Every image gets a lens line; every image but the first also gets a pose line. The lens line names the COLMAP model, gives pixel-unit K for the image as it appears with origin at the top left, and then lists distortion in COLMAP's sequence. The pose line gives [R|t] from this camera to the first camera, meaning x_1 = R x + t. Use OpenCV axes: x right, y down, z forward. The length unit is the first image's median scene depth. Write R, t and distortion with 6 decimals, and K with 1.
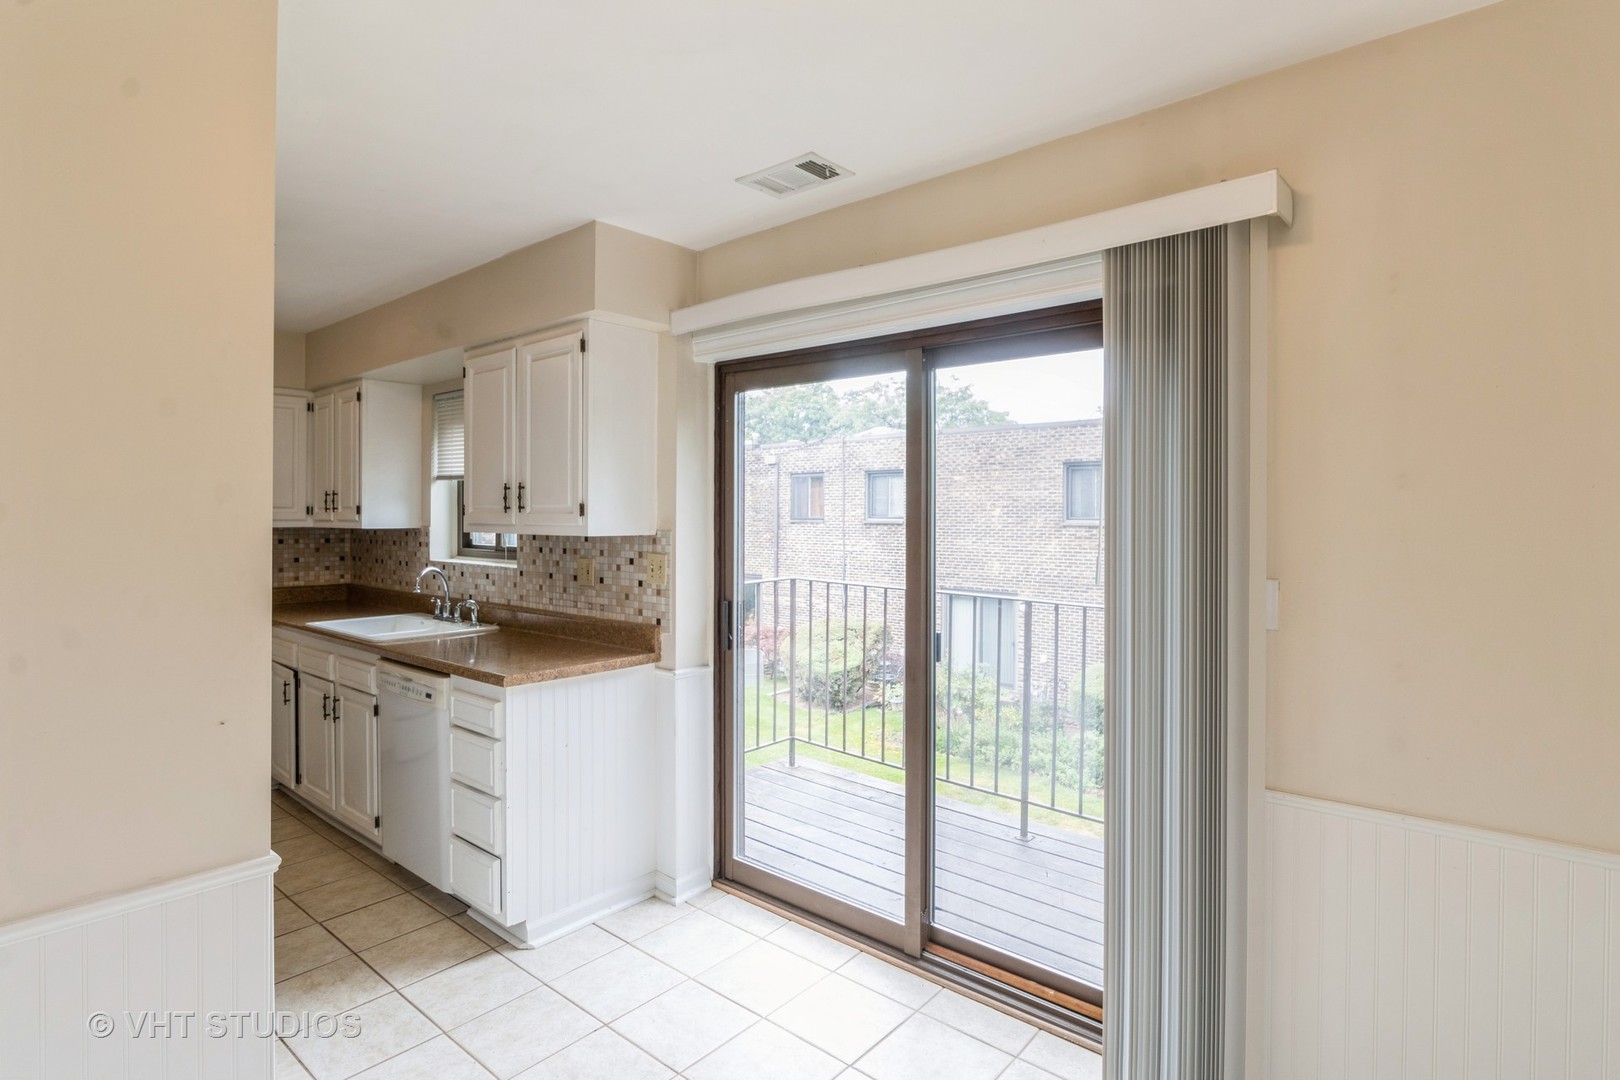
lens RADIAL K [[829.4, 0, 794.5], [0, 829.4, 515.8], [0, 0, 1]] dist [-0.002582, -0.000863]
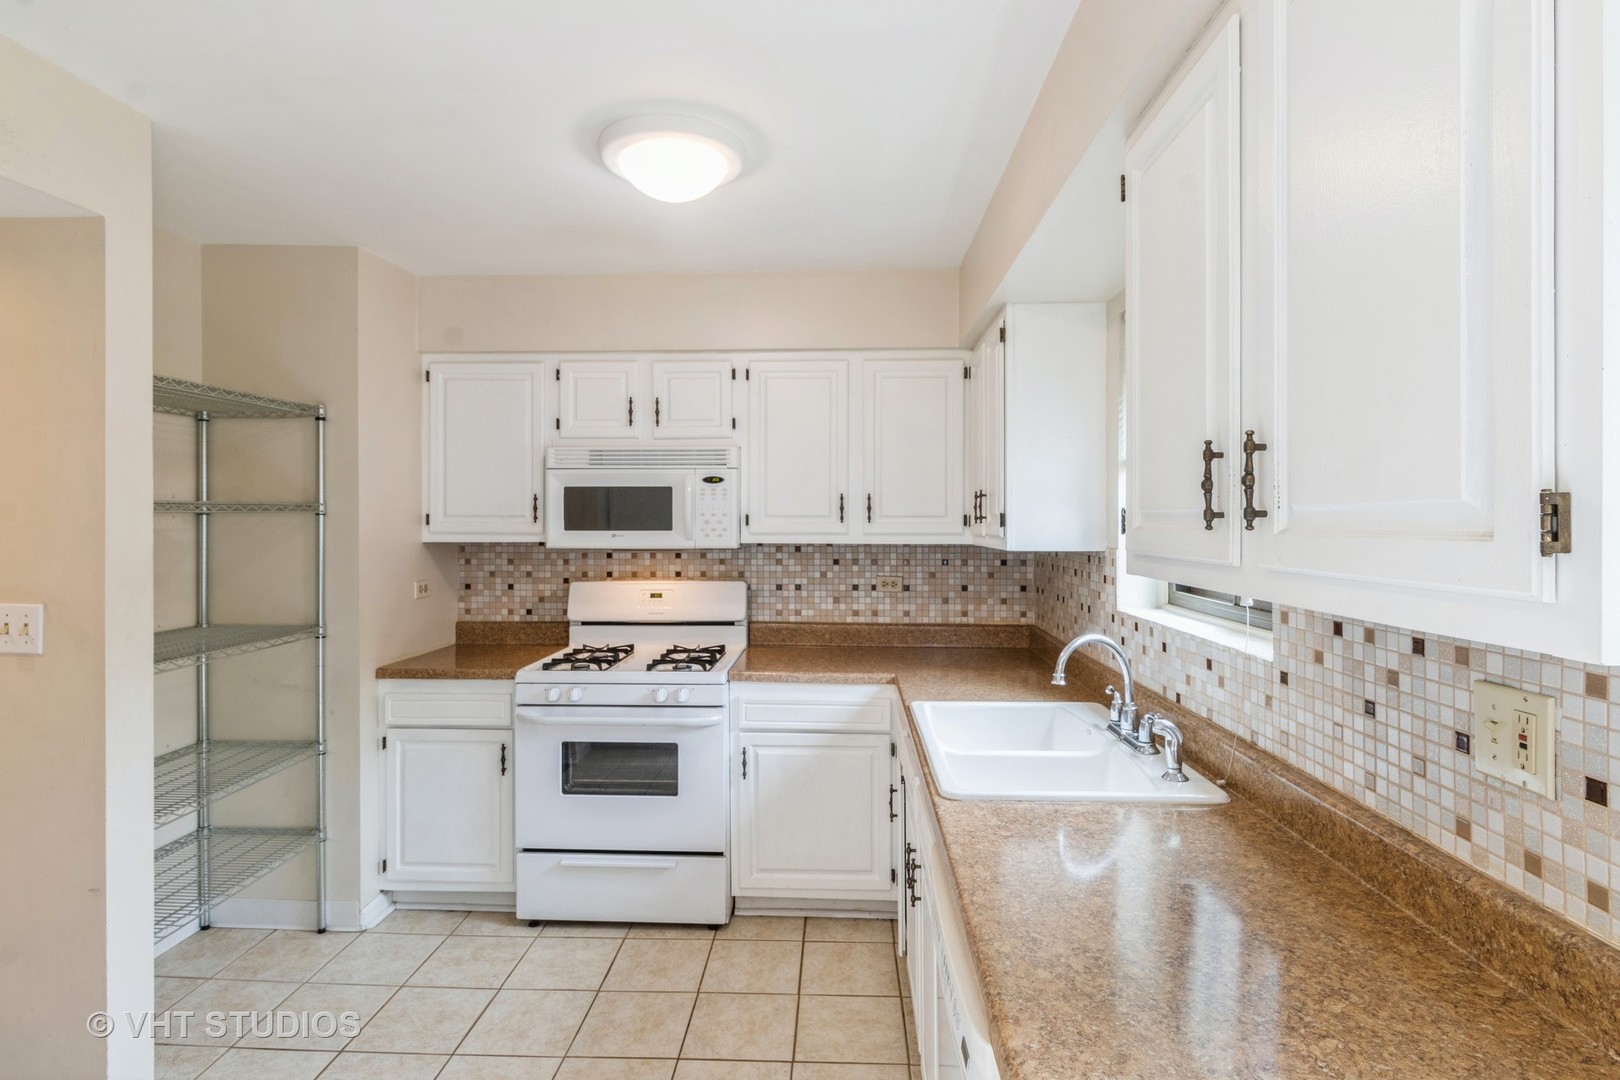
lens RADIAL K [[829.4, 0, 794.5], [0, 829.4, 515.8], [0, 0, 1]] dist [-0.002582, -0.000863]
pose [[0.626879, -0.005392, -0.779098, -0.125851], [-0.002144, 0.999960, -0.008646, -0.003947], [0.779113, 0.007091, 0.626843, 0.429339]]
